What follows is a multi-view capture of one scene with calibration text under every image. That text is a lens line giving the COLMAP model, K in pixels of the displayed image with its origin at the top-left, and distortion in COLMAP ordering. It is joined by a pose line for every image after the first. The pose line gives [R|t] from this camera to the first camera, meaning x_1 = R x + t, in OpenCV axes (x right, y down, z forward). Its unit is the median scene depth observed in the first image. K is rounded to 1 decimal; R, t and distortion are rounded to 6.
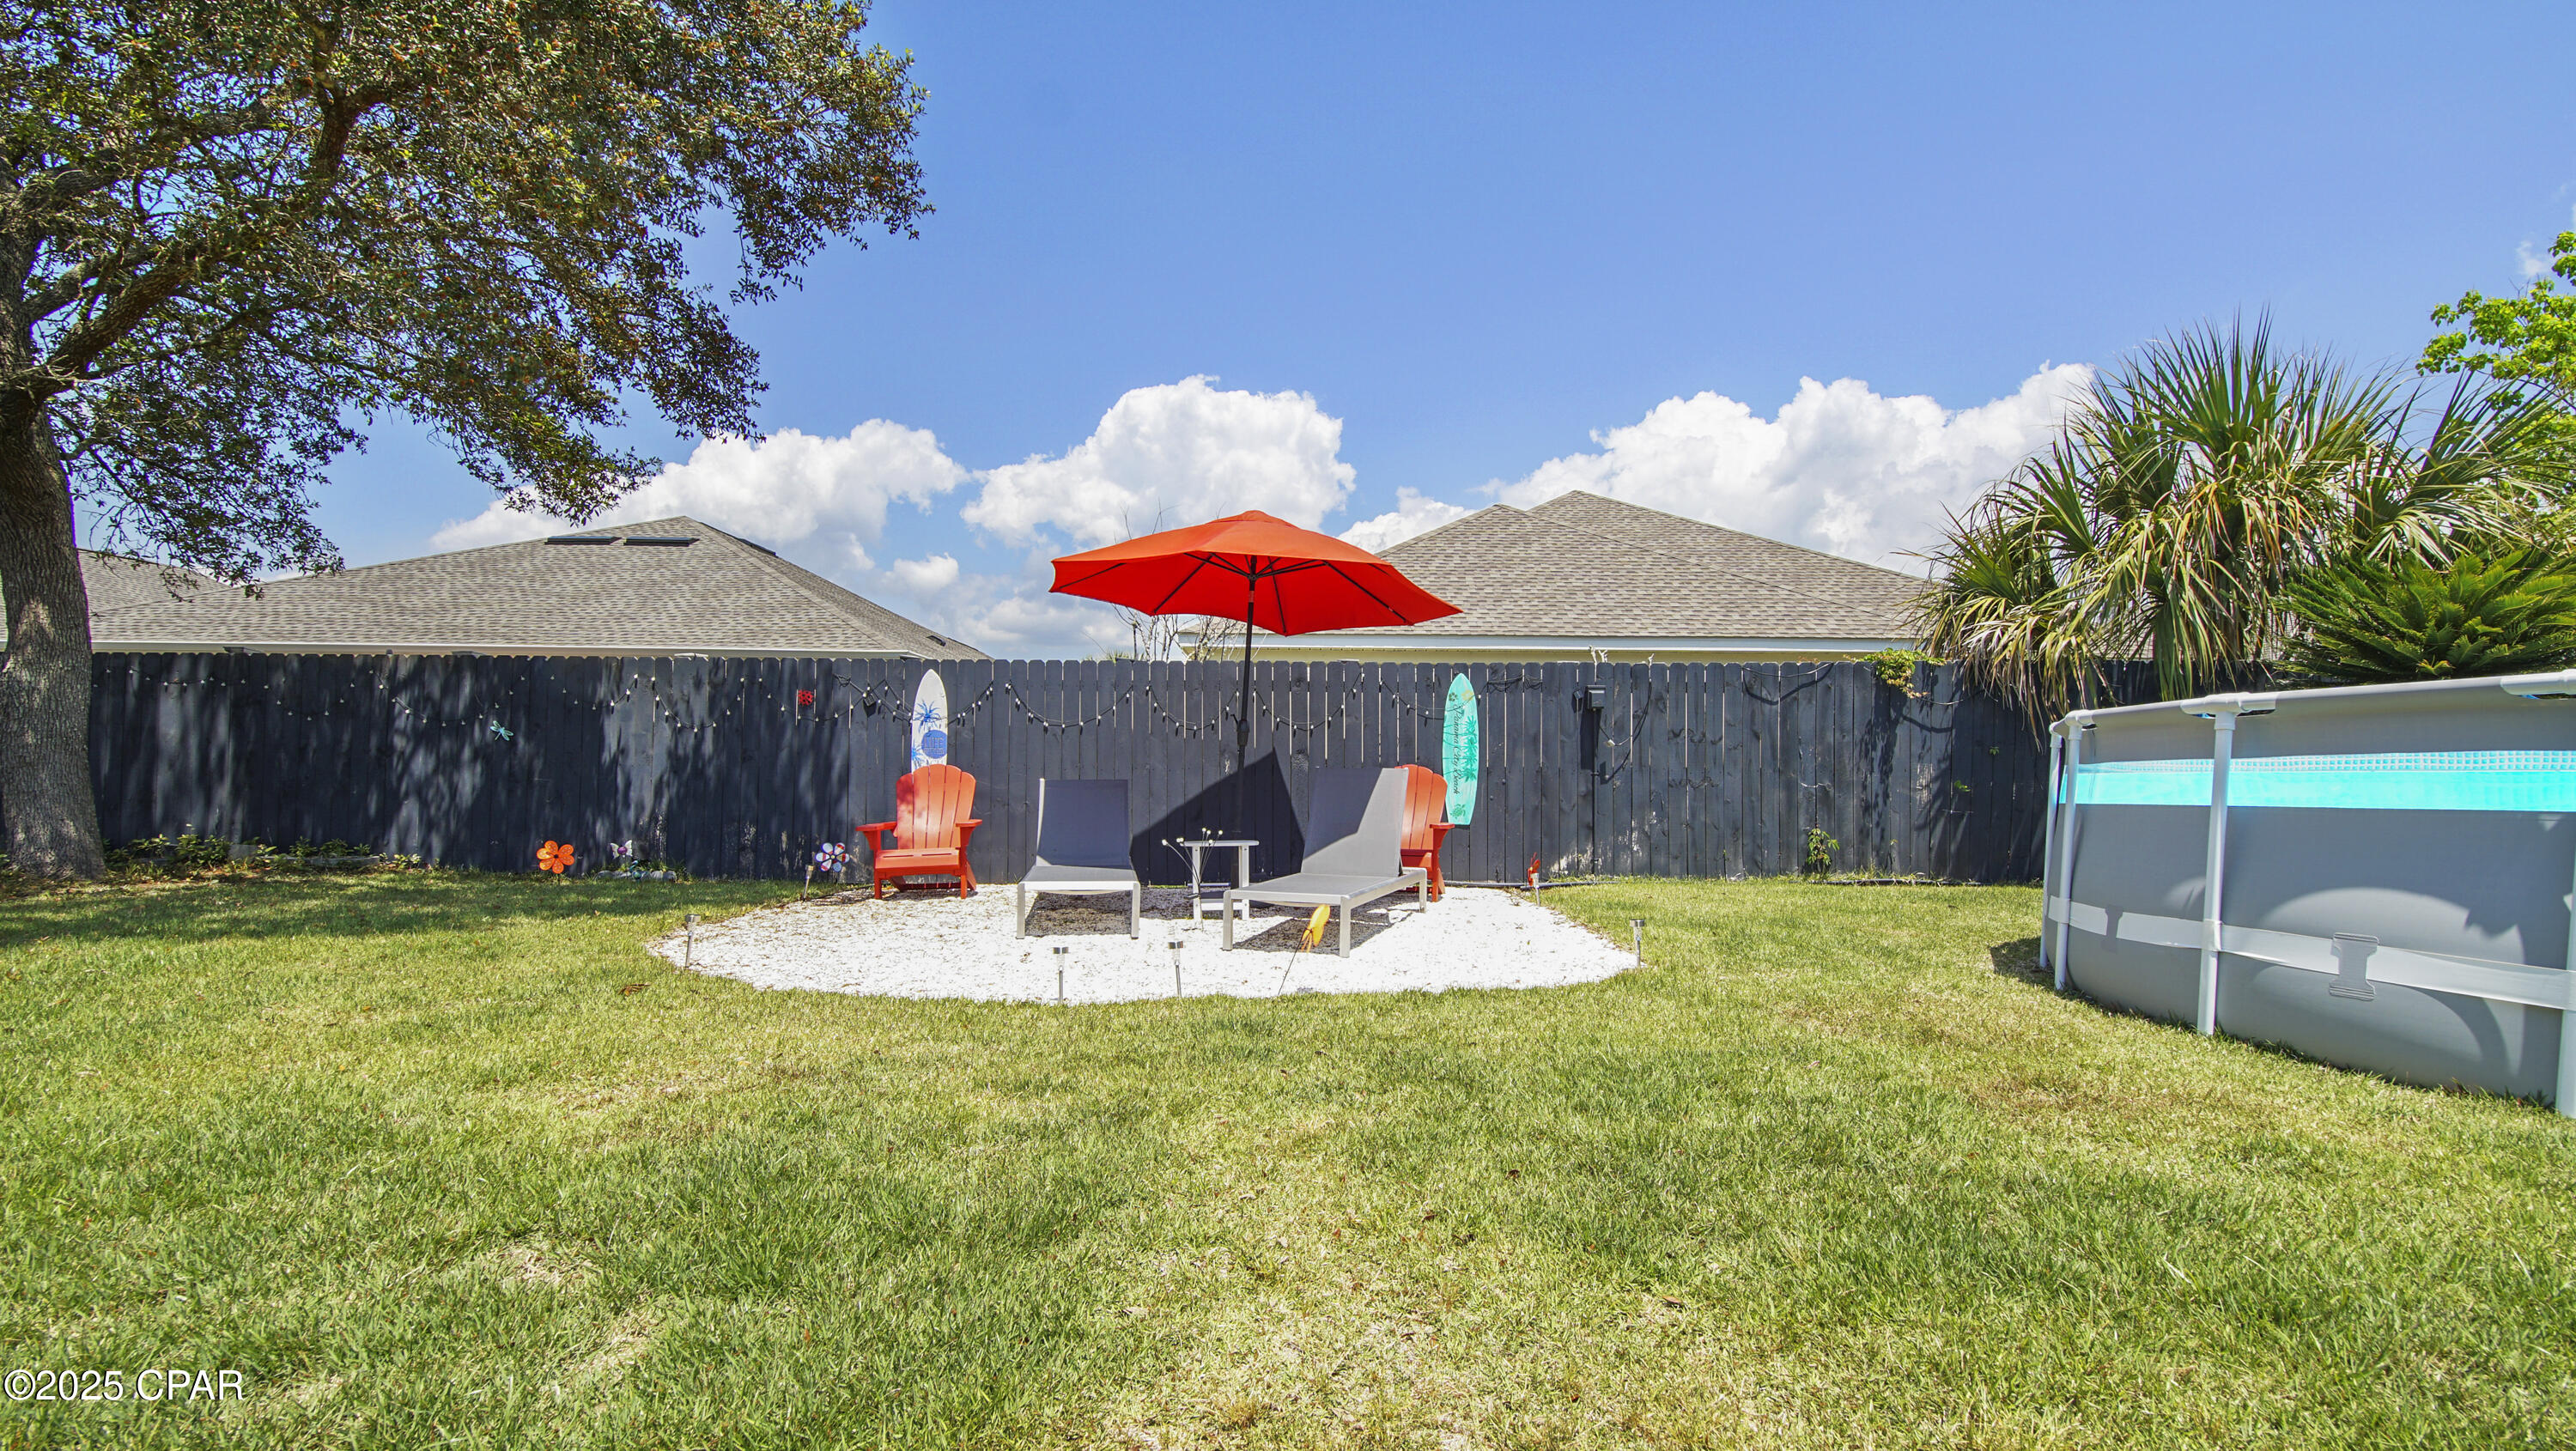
lens RADIAL K [[1144.3, 0, 1295.5], [0, 1144.3, 739.8], [0, 0, 1]] dist [0.044391, -0.026896]
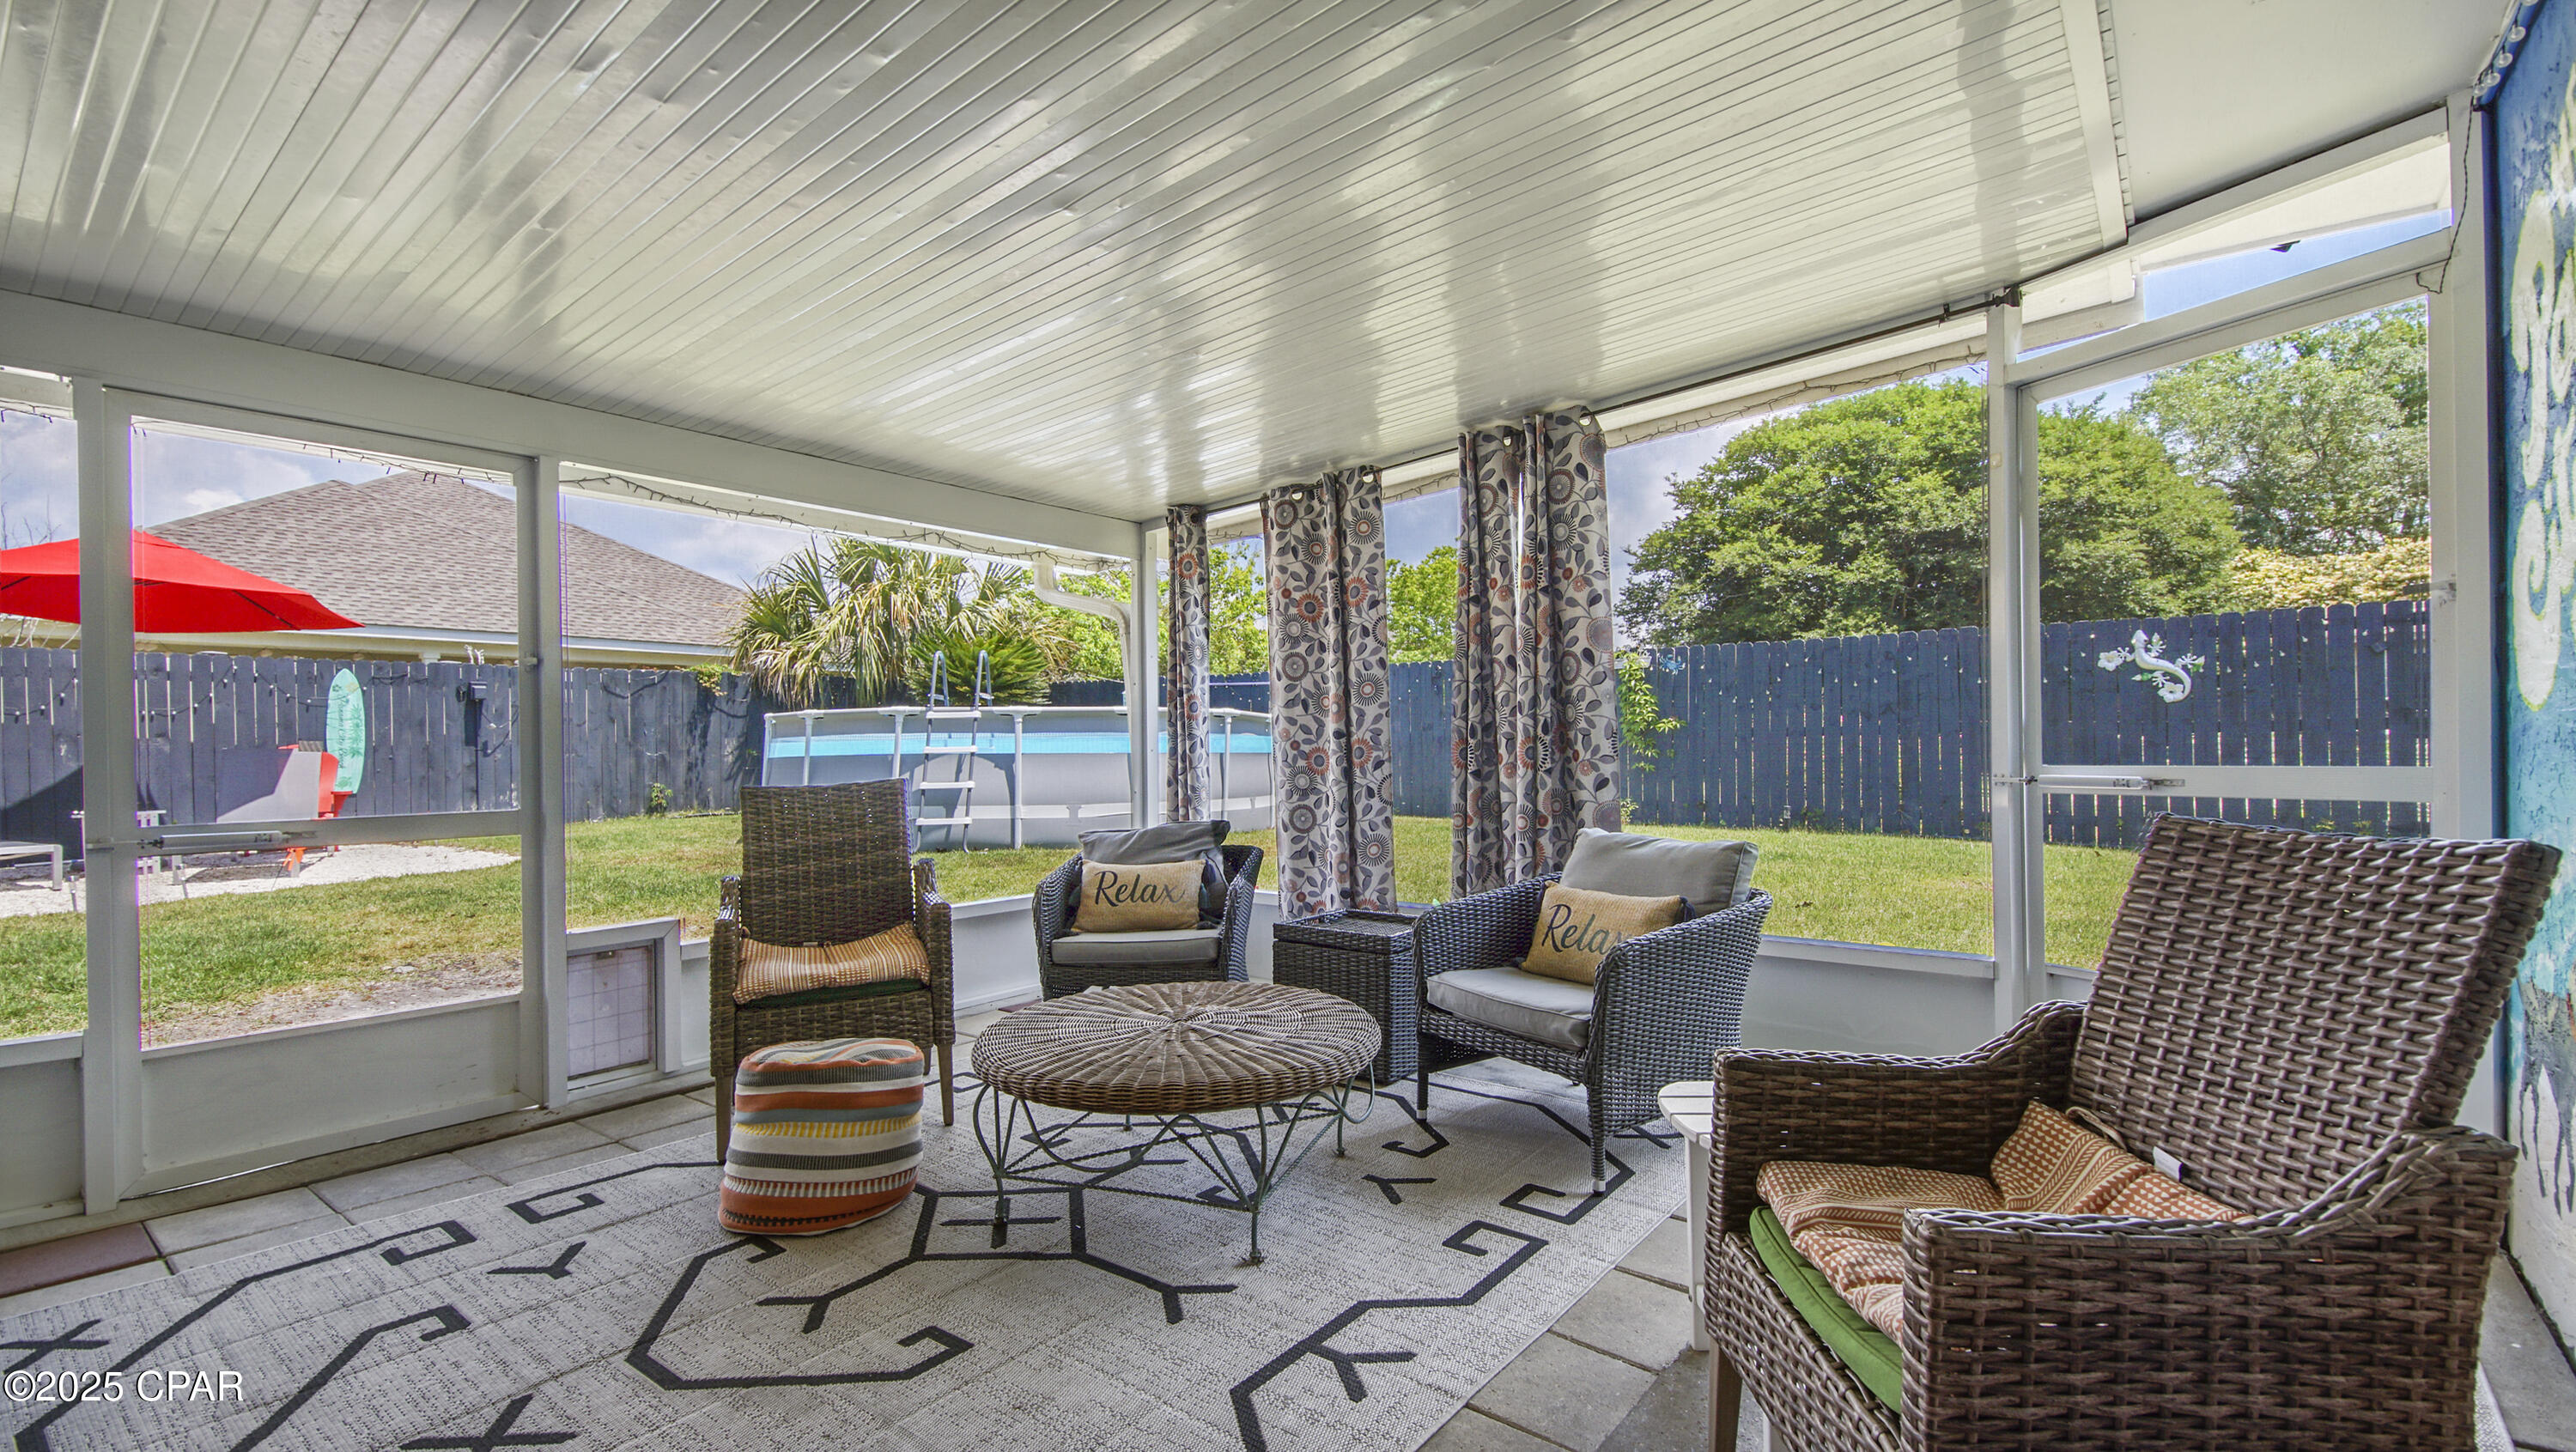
lens RADIAL K [[1144.4, 0, 1295.5], [0, 1144.4, 740.3], [0, 0, 1]] dist [0.044391, -0.026896]
pose [[0.623501, -0.015760, 0.781663, -0.193175], [-0.003910, 0.999721, 0.023275, -0.015331], [-0.781812, -0.017569, 0.623266, -0.553089]]
